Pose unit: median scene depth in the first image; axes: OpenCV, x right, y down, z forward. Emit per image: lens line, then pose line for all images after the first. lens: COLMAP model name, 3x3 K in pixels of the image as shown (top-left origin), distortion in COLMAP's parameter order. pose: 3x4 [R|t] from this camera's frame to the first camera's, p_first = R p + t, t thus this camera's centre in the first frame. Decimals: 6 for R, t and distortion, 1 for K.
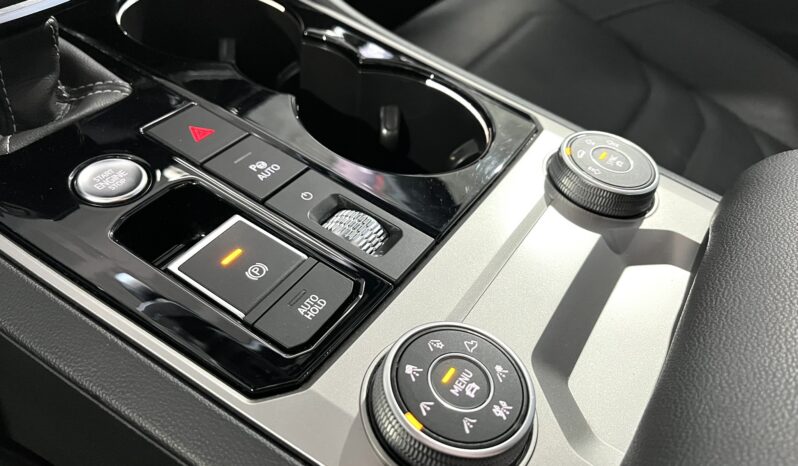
lens RADIAL K [[616.4, 0, 399.0], [0, 616.4, 233.0], [0, 0, 1]] dist [0.063825, -0.090253]
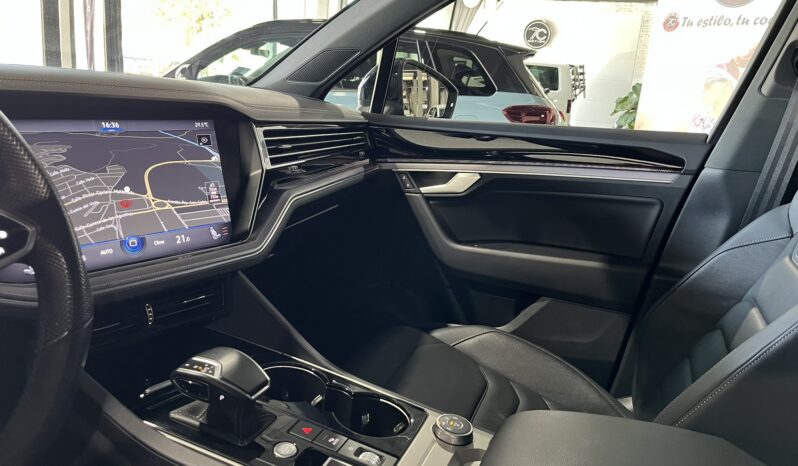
lens RADIAL K [[616.4, 0, 399.0], [0, 616.4, 233.0], [0, 0, 1]] dist [0.063825, -0.090253]
pose [[0.978395, -0.046635, 0.201415, -0.415647], [0.131121, 0.893195, -0.430128, 0.277685], [-0.159844, 0.447245, 0.880013, -1.770805]]
